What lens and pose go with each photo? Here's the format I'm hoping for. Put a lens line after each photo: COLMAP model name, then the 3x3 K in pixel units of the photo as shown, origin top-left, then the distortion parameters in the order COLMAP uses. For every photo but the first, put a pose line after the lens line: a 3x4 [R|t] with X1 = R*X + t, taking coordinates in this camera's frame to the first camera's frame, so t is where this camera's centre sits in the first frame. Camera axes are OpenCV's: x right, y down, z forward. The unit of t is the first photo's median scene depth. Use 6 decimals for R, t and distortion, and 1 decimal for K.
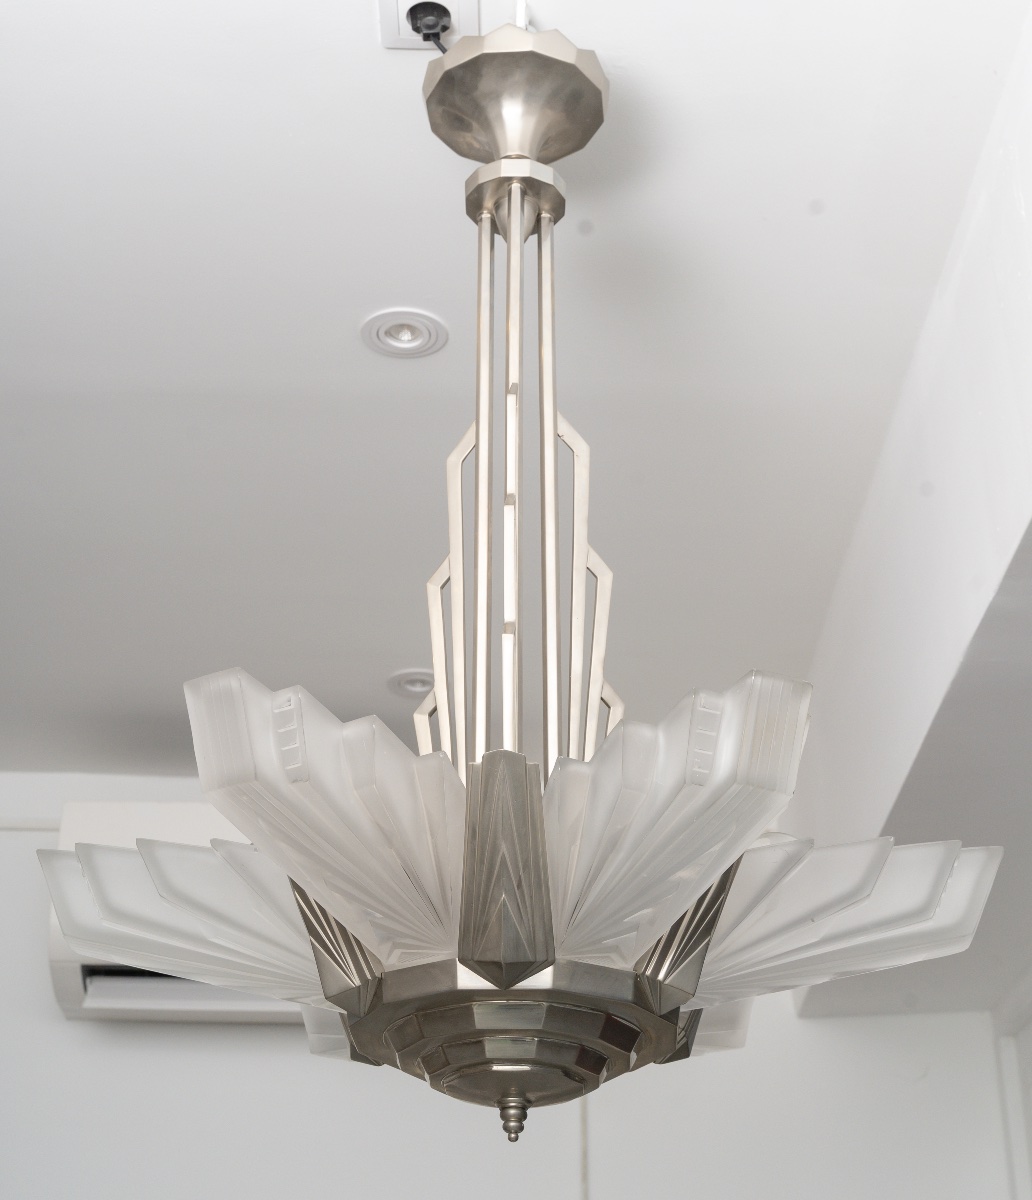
lens RADIAL K [[1953.4, 0, 516.1], [0, 1953.4, 476.2], [0, 0, 1]] dist [-0.013801, 0.045782]
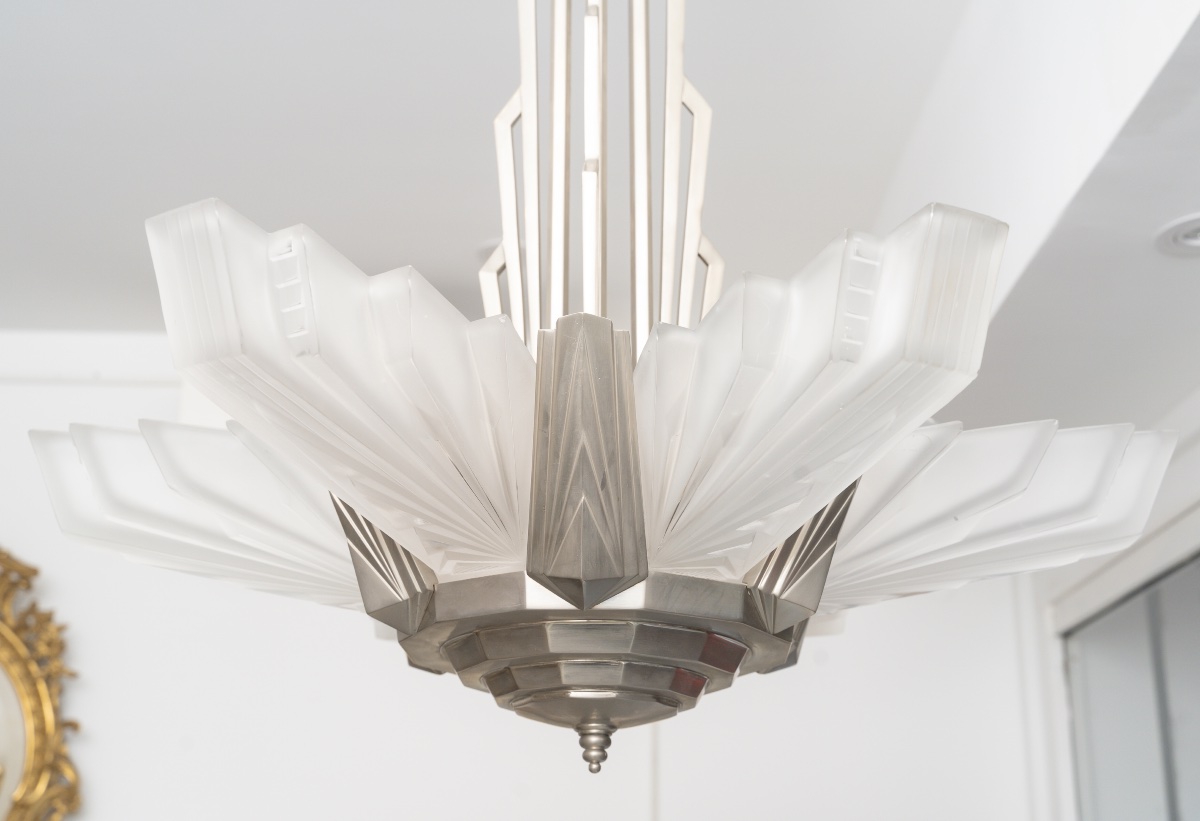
lens RADIAL K [[1530.4, 0, 619.5], [0, 1530.4, 412.8], [0, 0, 1]] dist [-0.019815, -0.014947]
pose [[0.999864, 0.002277, 0.016308, -0.001993], [-0.005511, 0.979549, 0.201128, 0.055753], [-0.015517, -0.201191, 0.979429, 0.391237]]
